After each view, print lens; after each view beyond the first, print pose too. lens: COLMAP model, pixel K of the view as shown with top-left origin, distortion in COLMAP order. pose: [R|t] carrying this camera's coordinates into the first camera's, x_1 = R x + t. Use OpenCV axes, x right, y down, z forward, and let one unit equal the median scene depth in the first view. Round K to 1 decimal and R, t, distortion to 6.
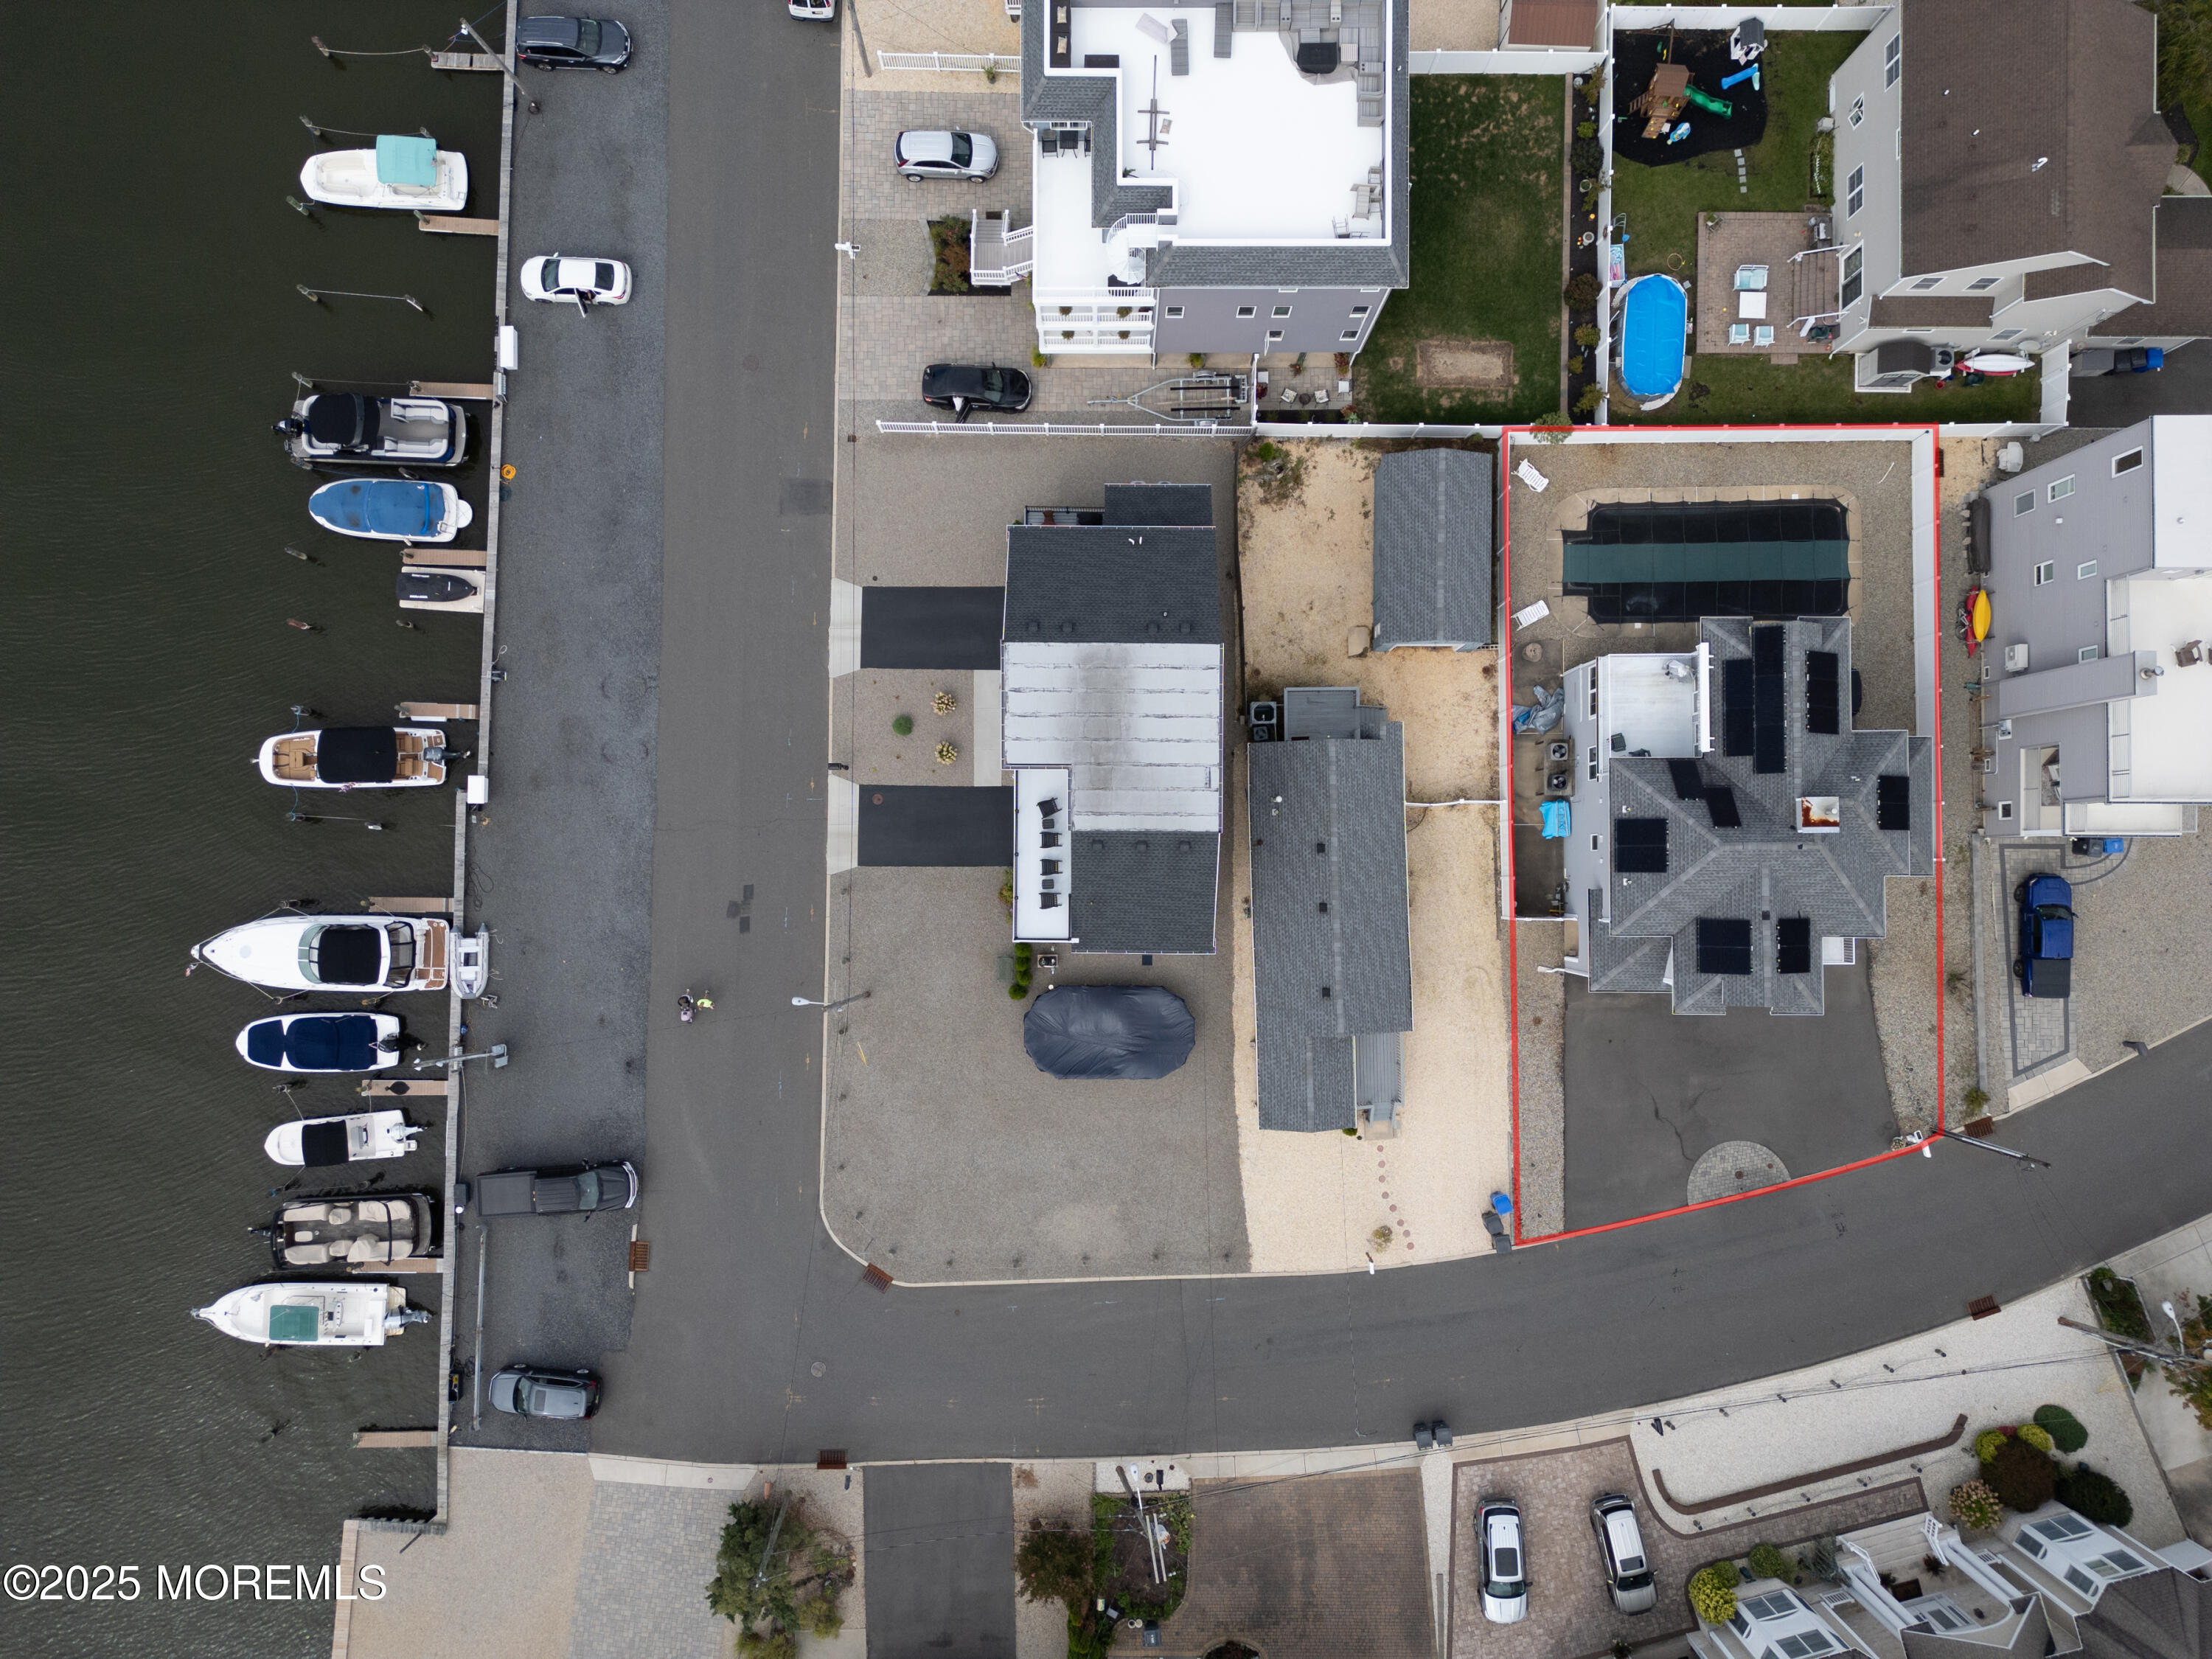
lens RADIAL K [[1568.0, 0, 1114.7], [0, 1568.0, 816.6], [0, 0, 1]] dist [0.078718, -0.071613]
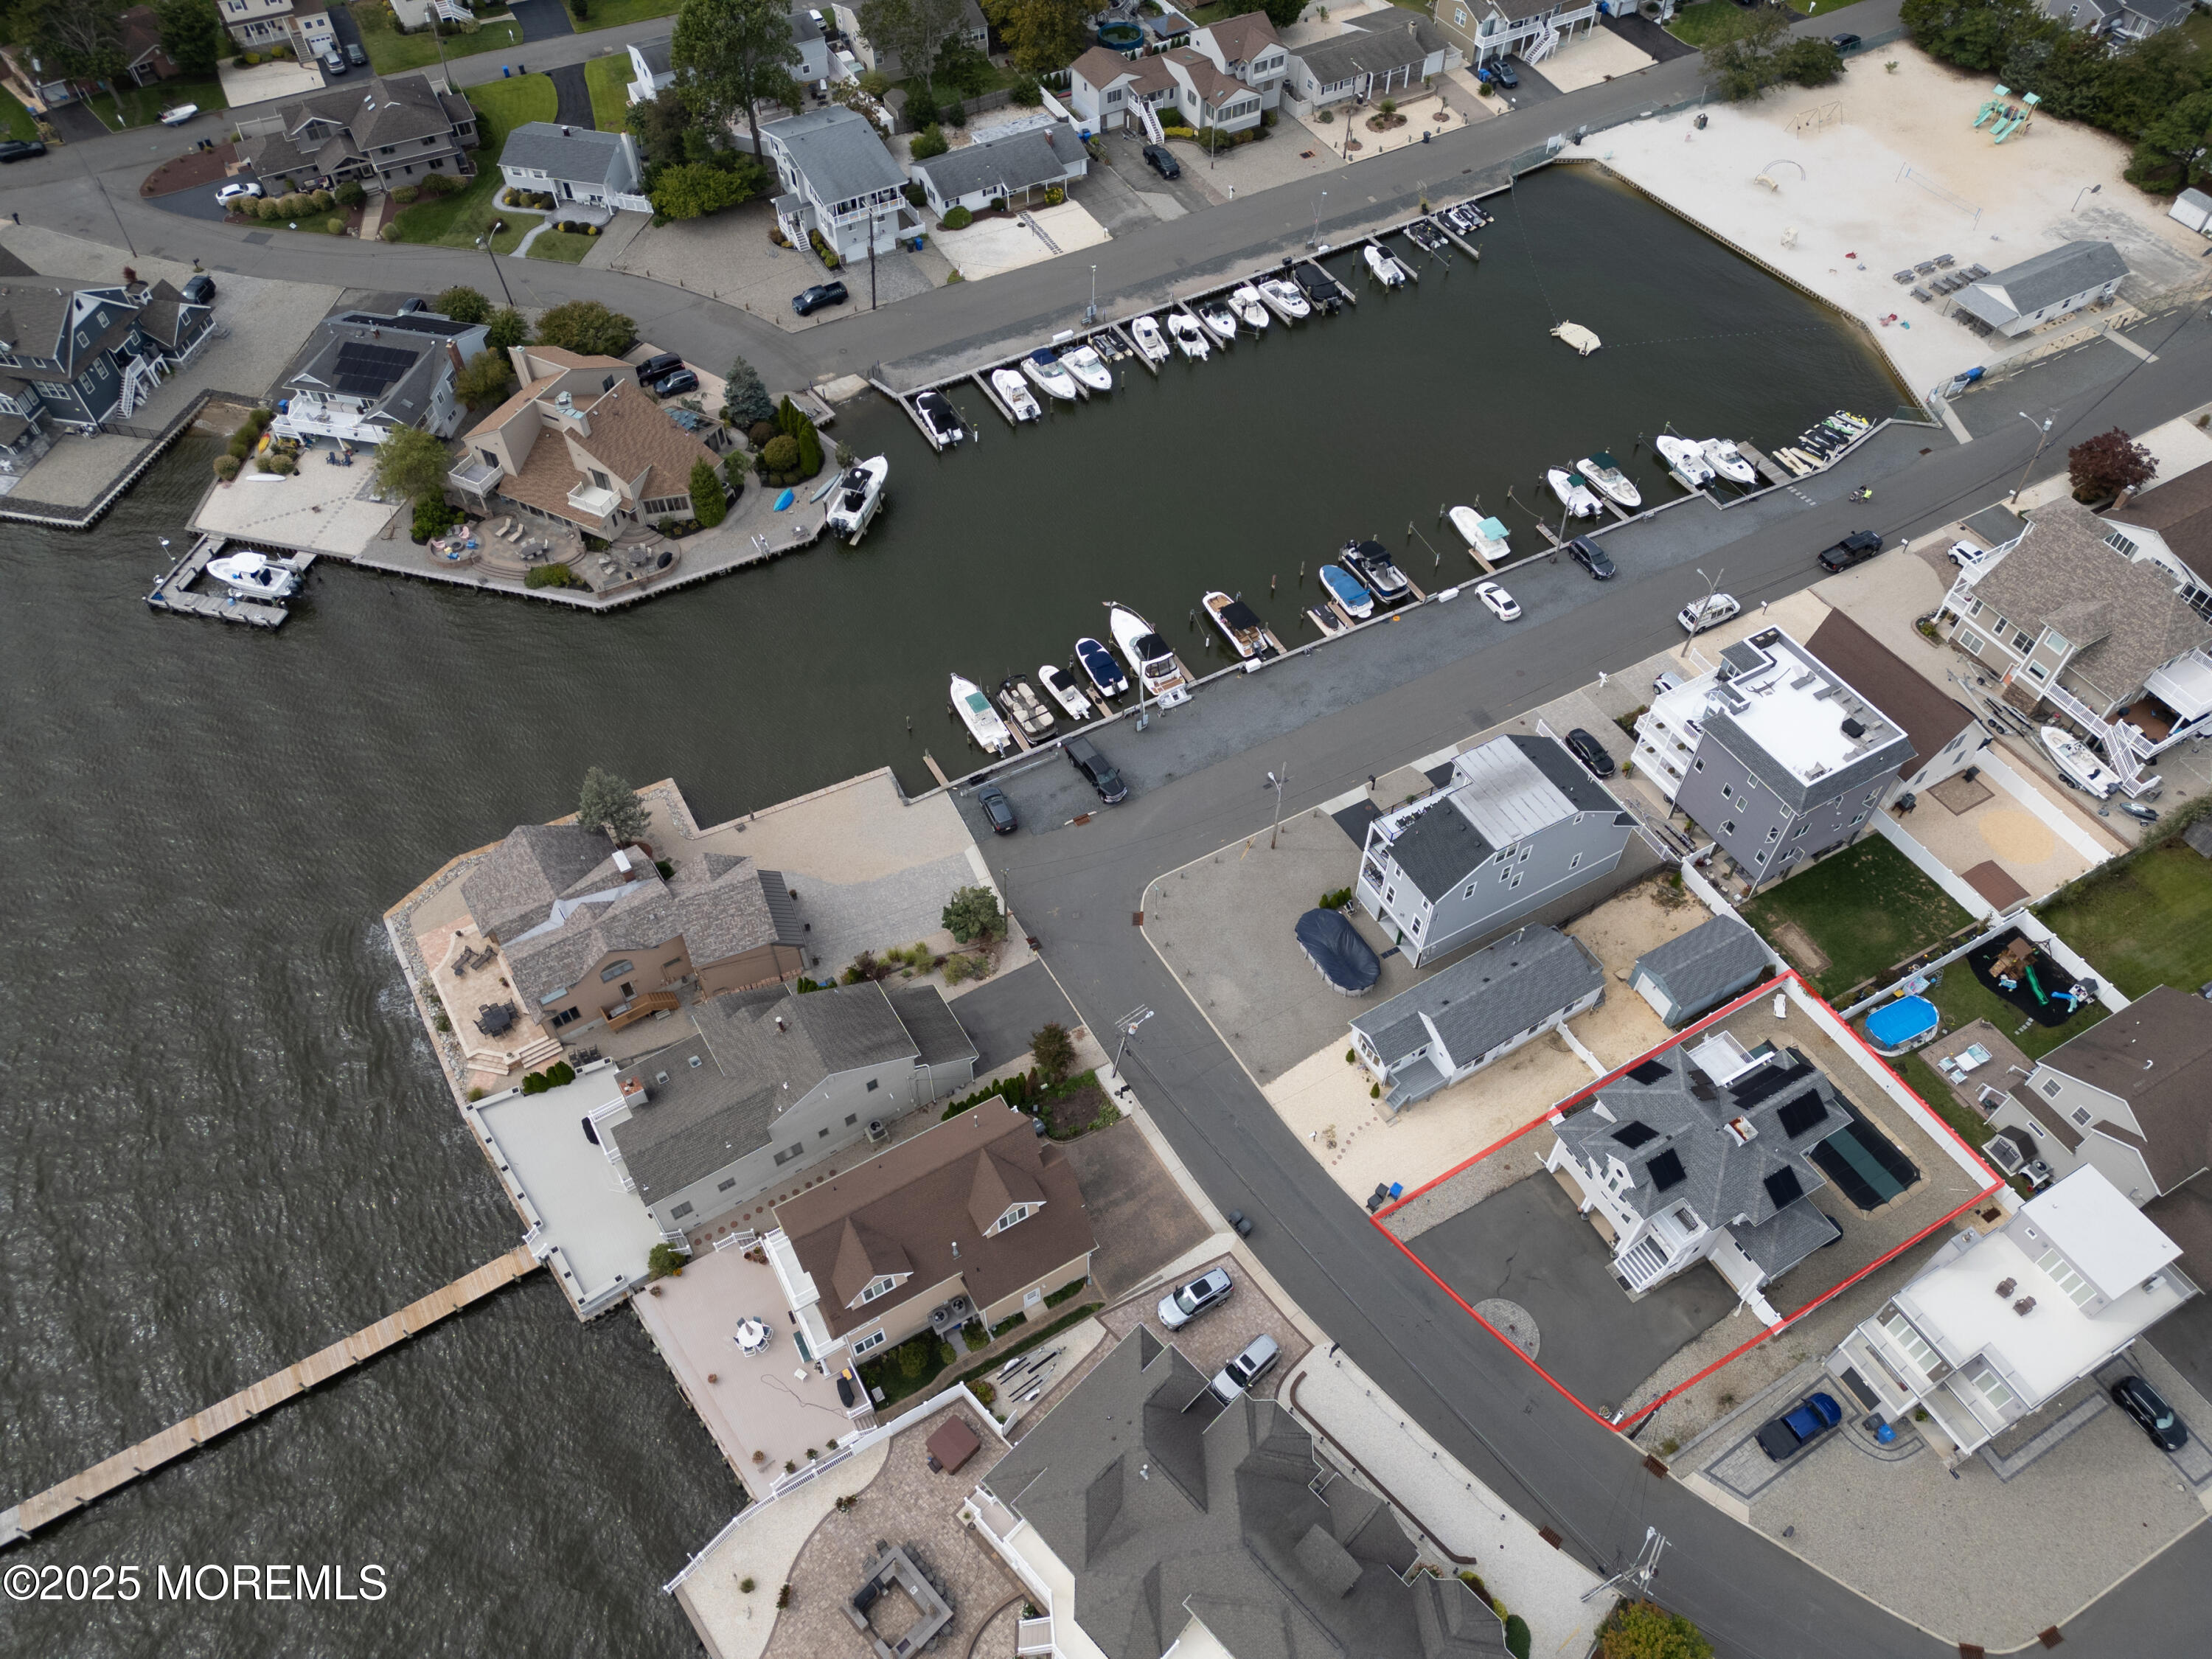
lens RADIAL K [[1568.0, 0, 1114.7], [0, 1568.0, 816.6], [0, 0, 1]] dist [0.078718, -0.071613]
pose [[0.496344, 0.672448, -0.549050, 0.687069], [-0.867692, 0.404280, -0.289256, 0.755552], [0.027460, 0.619977, 0.784140, -0.388632]]
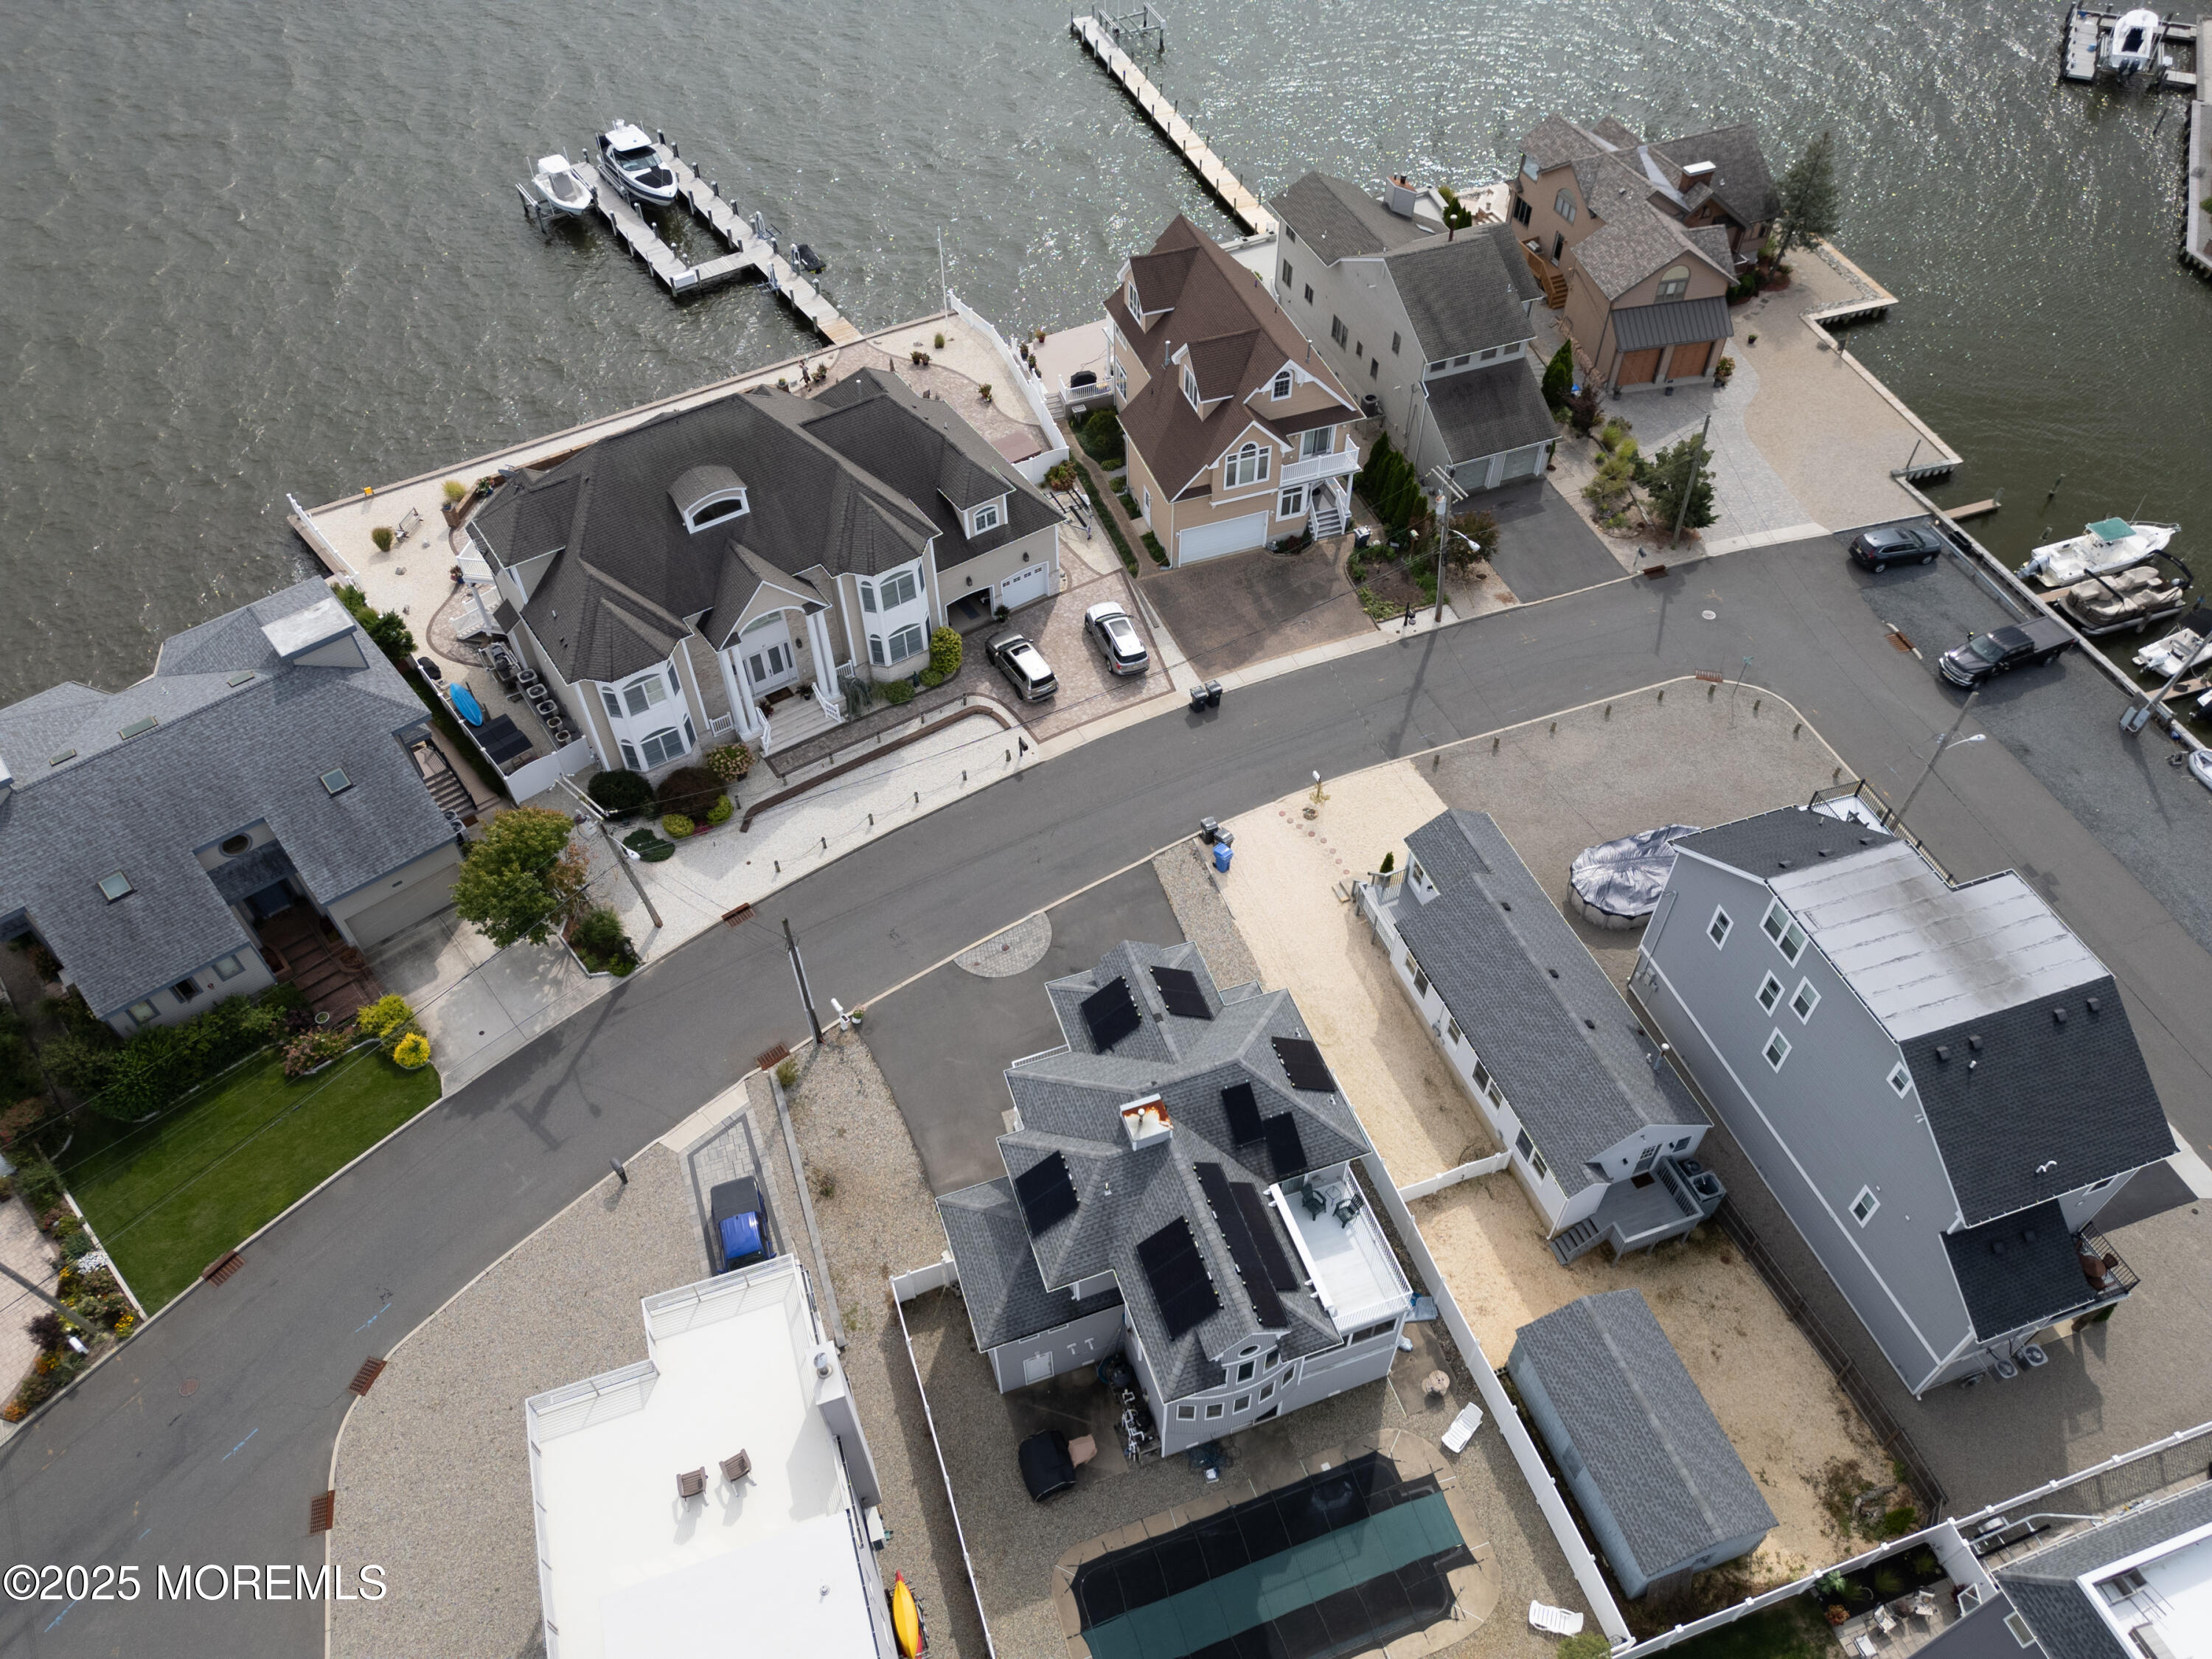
lens RADIAL K [[1568.0, 0, 1114.7], [0, 1568.0, 816.6], [0, 0, 1]] dist [0.078718, -0.071613]
pose [[-0.944091, 0.247106, -0.218243, 0.522865], [-0.329471, -0.683401, 0.651469, -0.374769], [0.011835, 0.686951, 0.726607, 0.241375]]
